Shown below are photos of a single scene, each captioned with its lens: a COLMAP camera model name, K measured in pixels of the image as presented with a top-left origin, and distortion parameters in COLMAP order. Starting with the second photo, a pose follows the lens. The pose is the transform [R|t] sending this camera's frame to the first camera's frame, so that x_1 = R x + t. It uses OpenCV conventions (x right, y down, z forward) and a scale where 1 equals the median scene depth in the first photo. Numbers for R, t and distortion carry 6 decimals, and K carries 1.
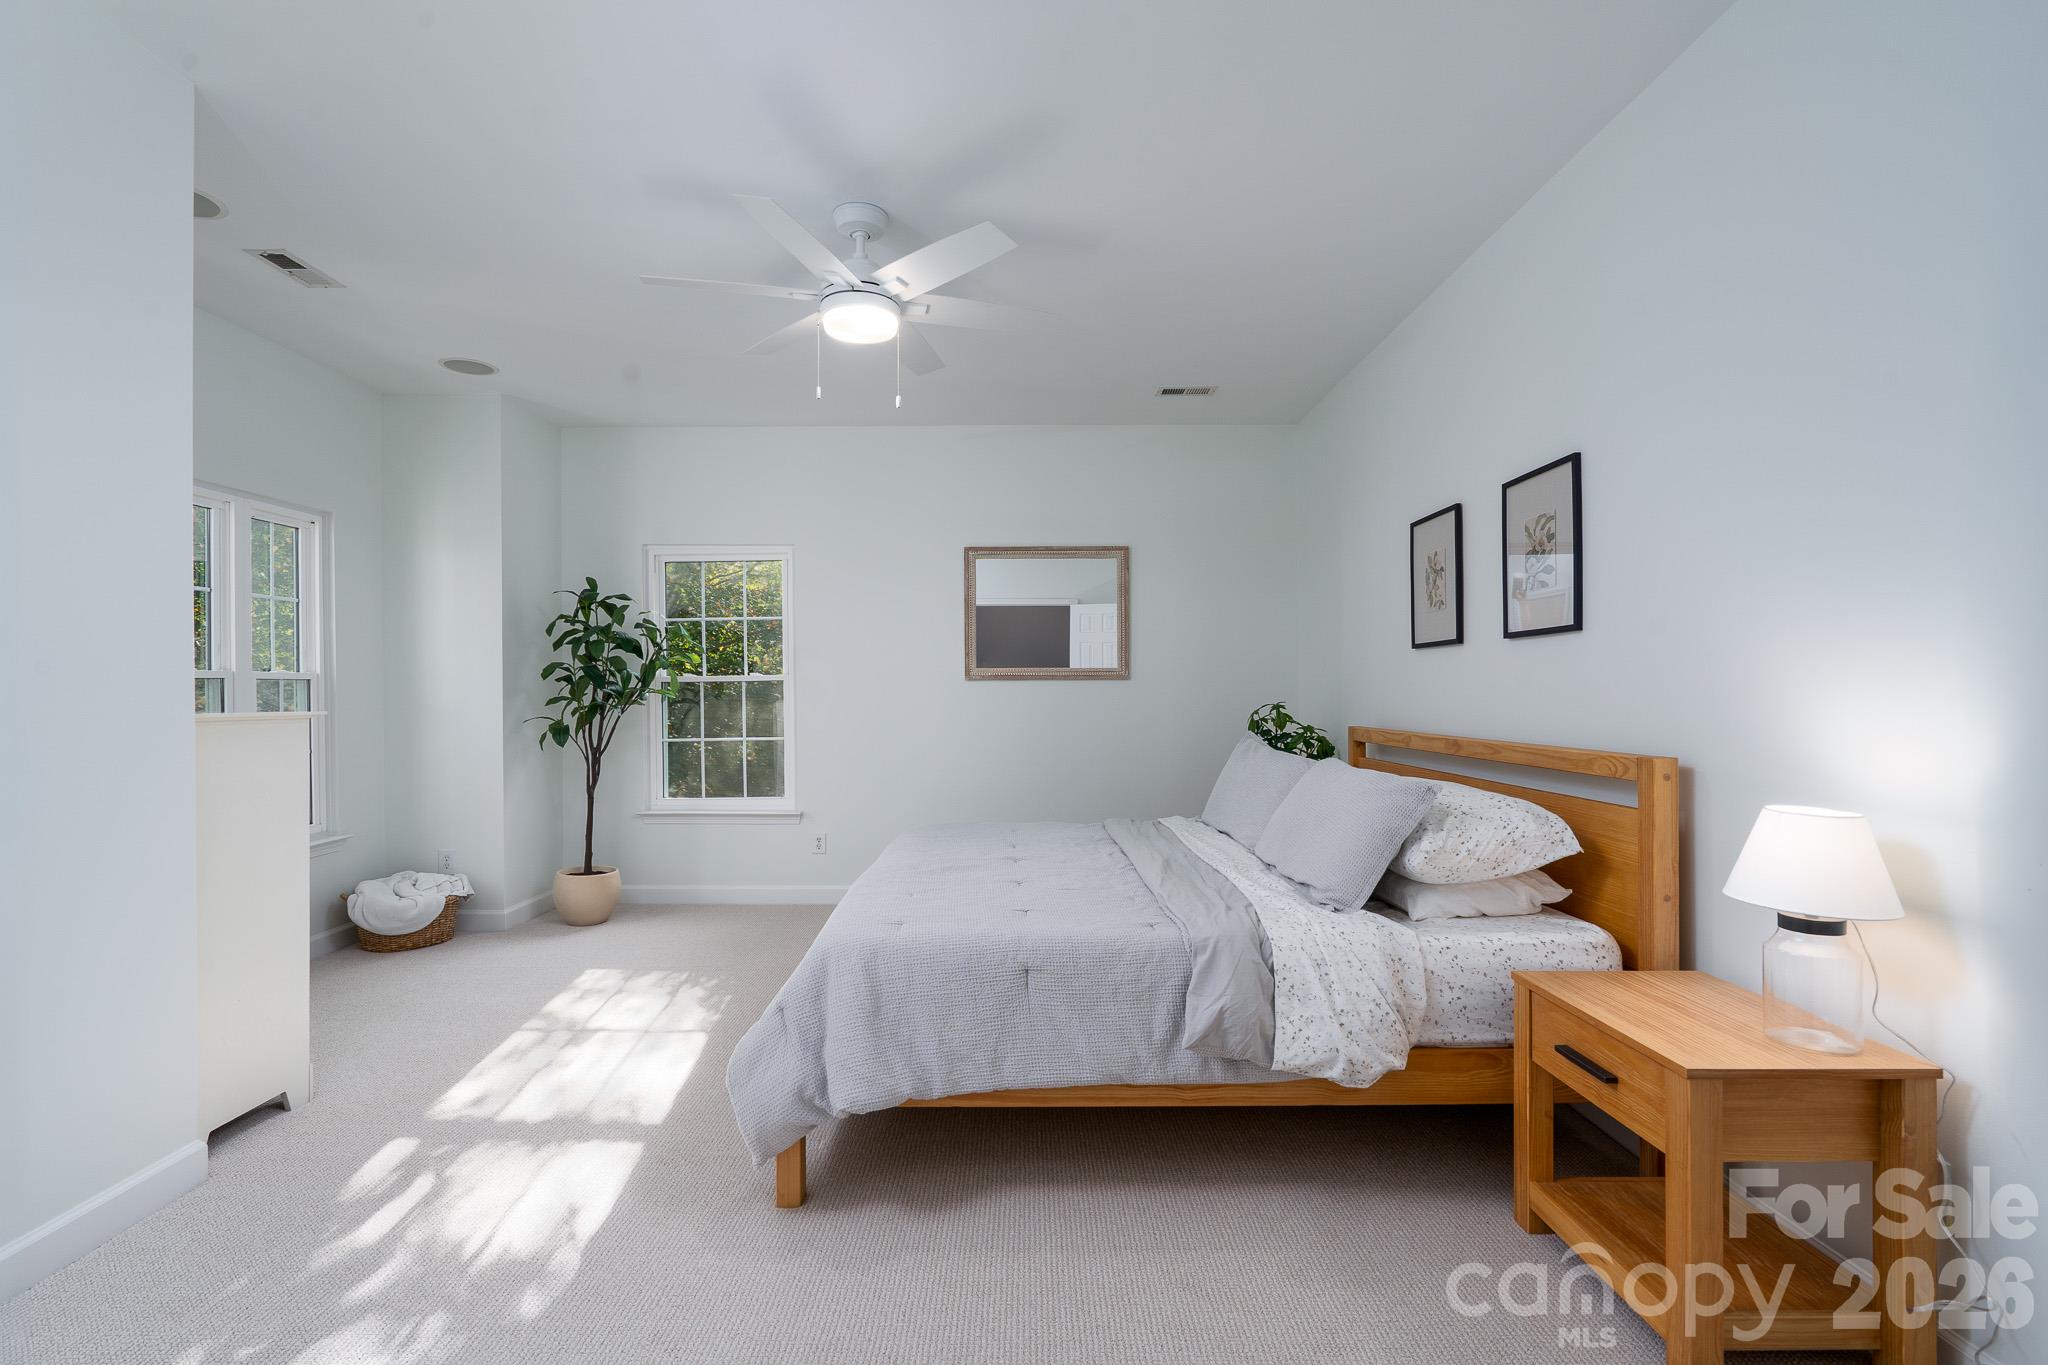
lens RADIAL K [[954.6, 0, 1038.8], [0, 954.6, 686.6], [0, 0, 1]] dist [-0.006141, 0.004104]
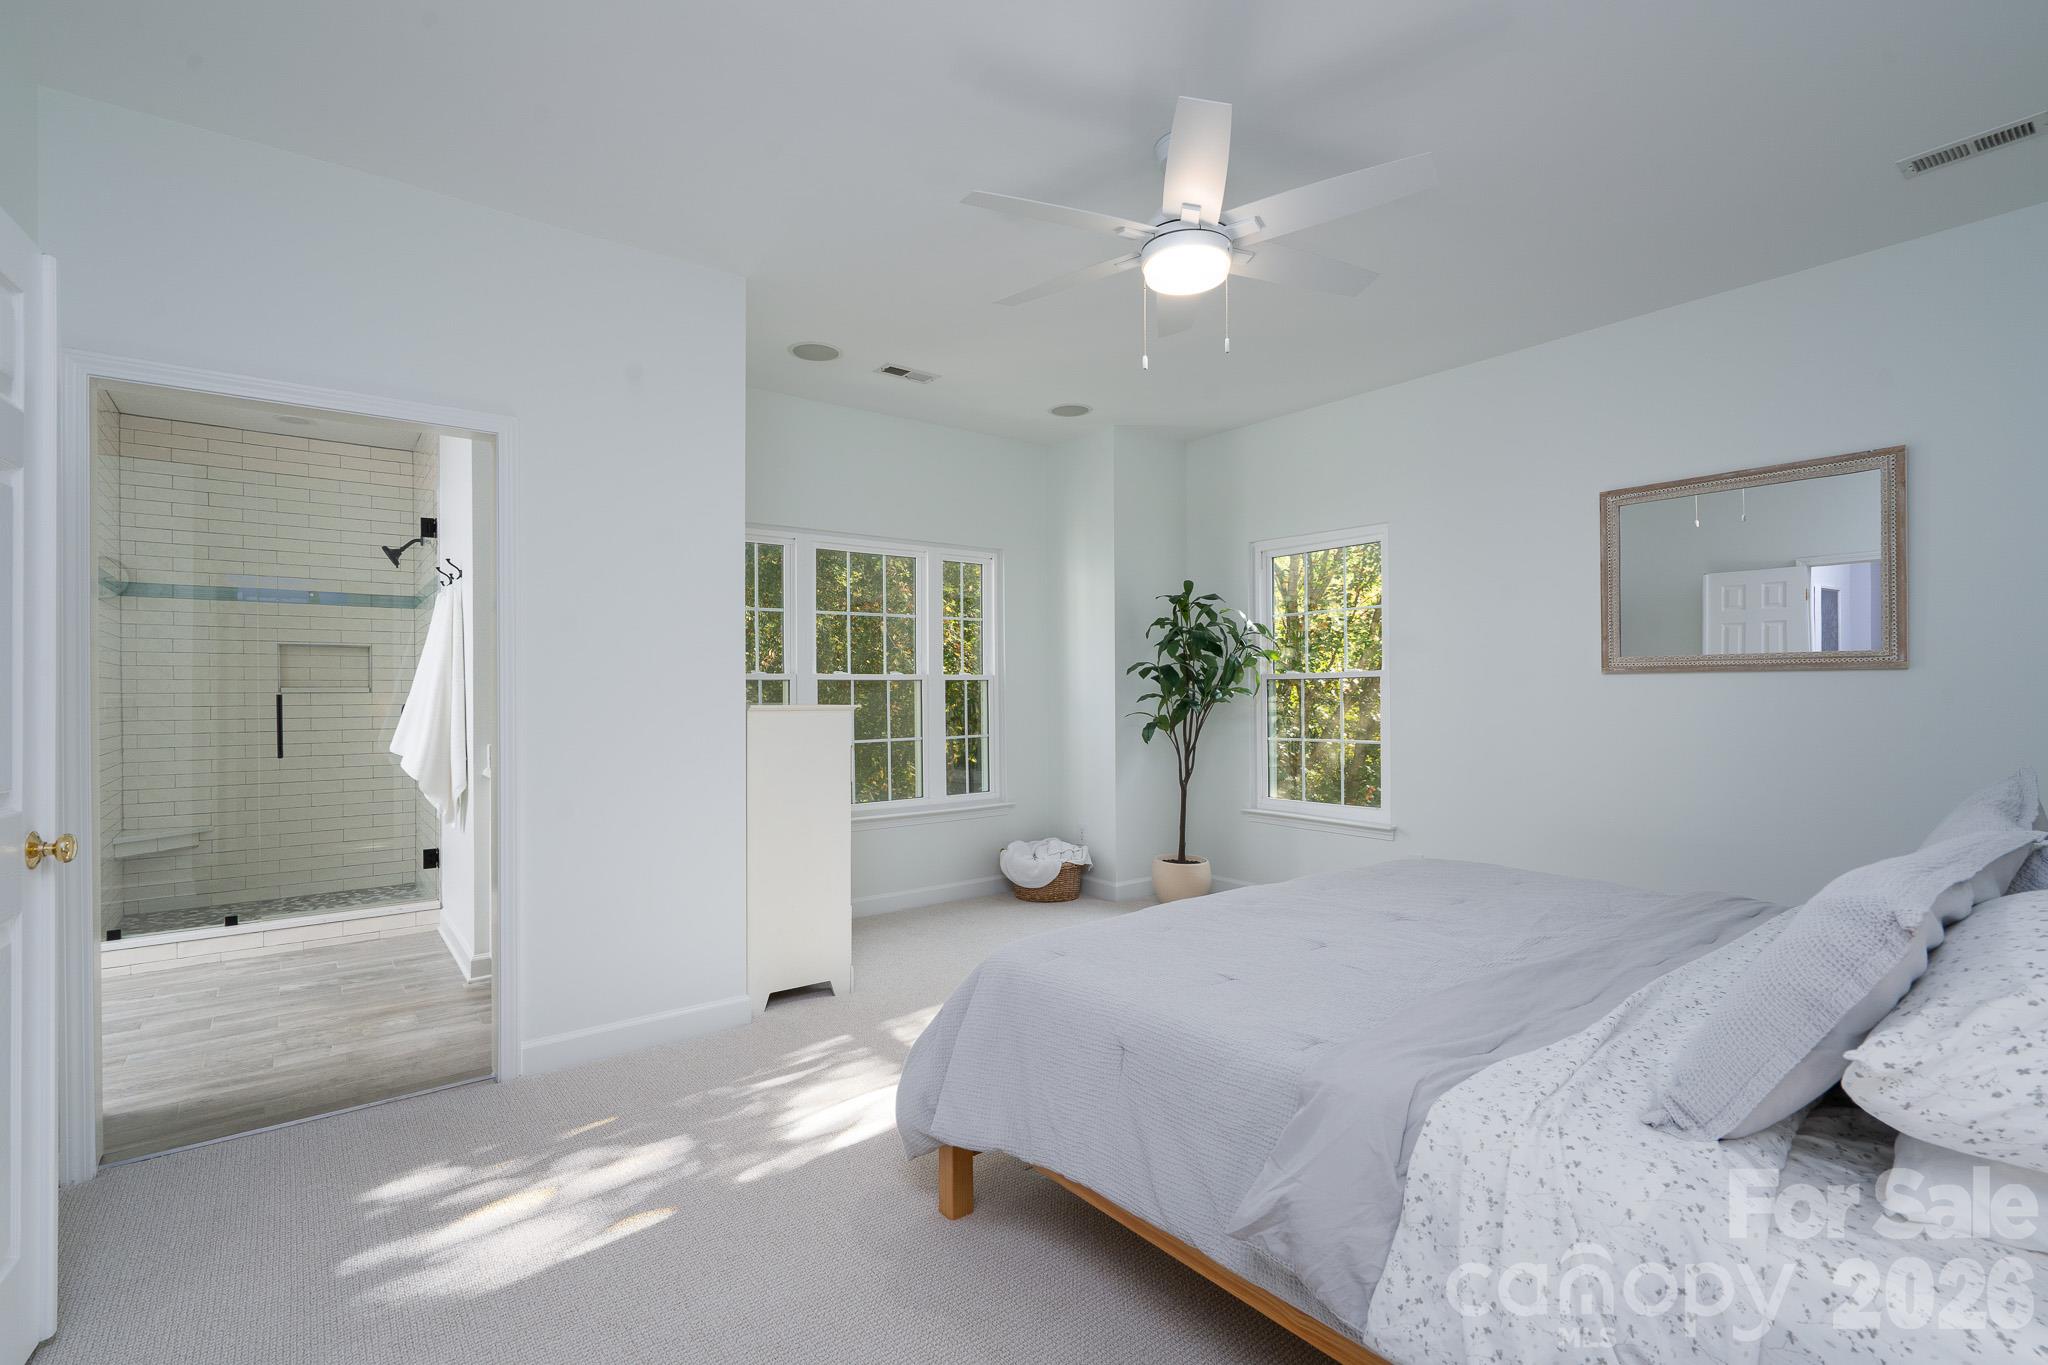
lens RADIAL K [[954.6, 0, 1012.2], [0, 954.6, 686.5], [0, 0, 1]] dist [-0.006141, 0.004104]
pose [[0.596266, -0.002541, -0.802783, 0.305271], [0.004248, 0.999991, -0.000010, 0.001296], [0.802776, -0.003404, 0.596271, 0.254103]]
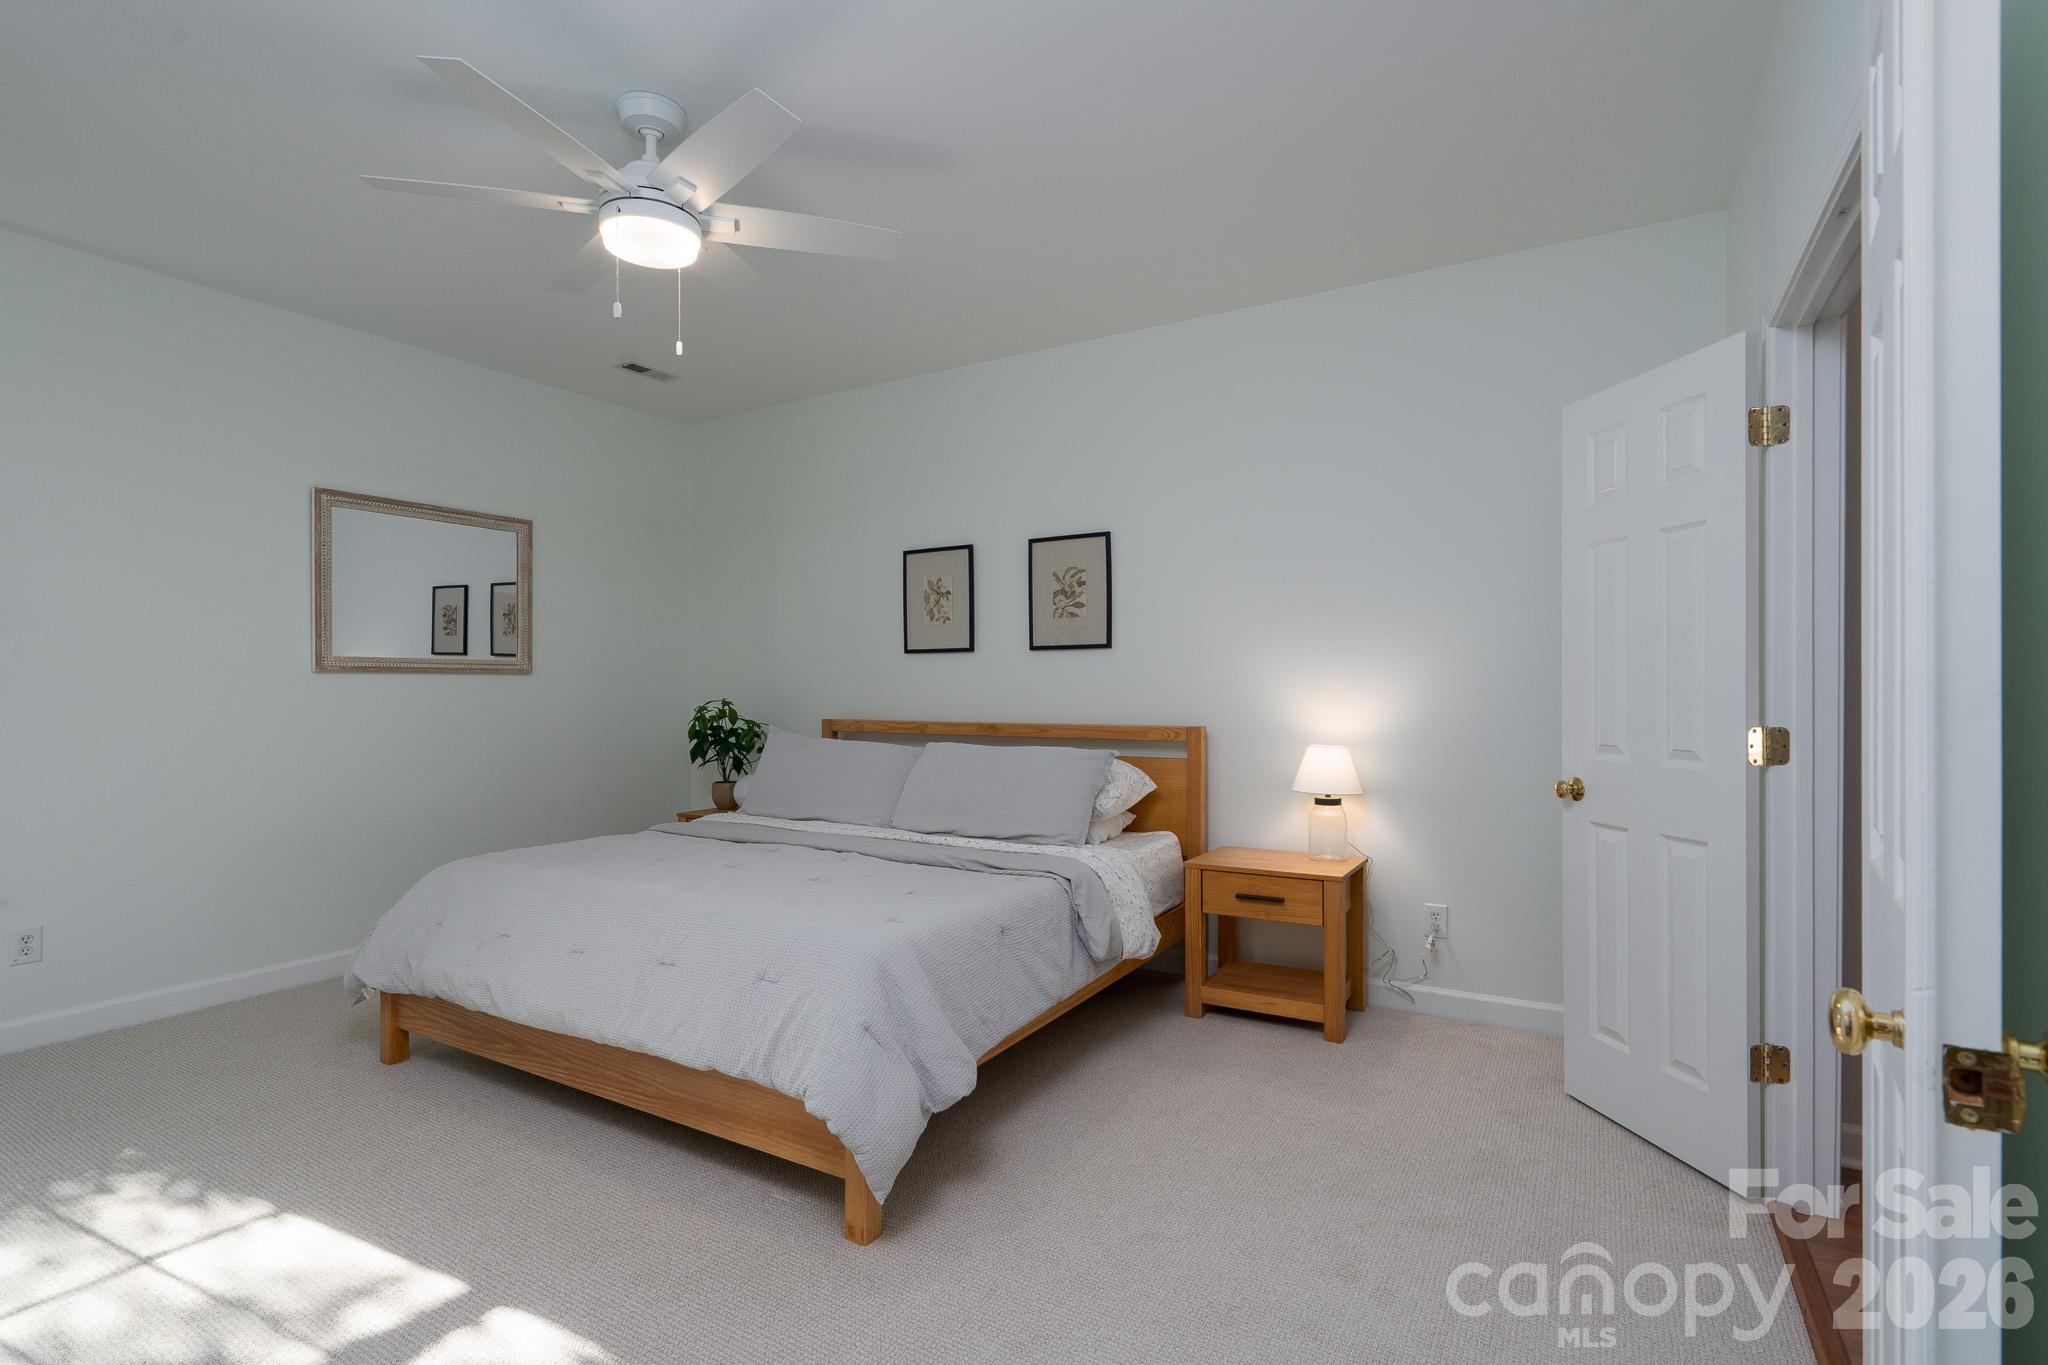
lens RADIAL K [[954.6, 0, 1044.2], [0, 954.6, 685.5], [0, 0, 1]] dist [-0.006141, 0.004104]
pose [[0.505690, 0.004762, 0.862702, -0.531100], [-0.004019, 0.999987, -0.003165, 0.004100], [-0.862706, -0.001867, 0.505702, 0.208359]]
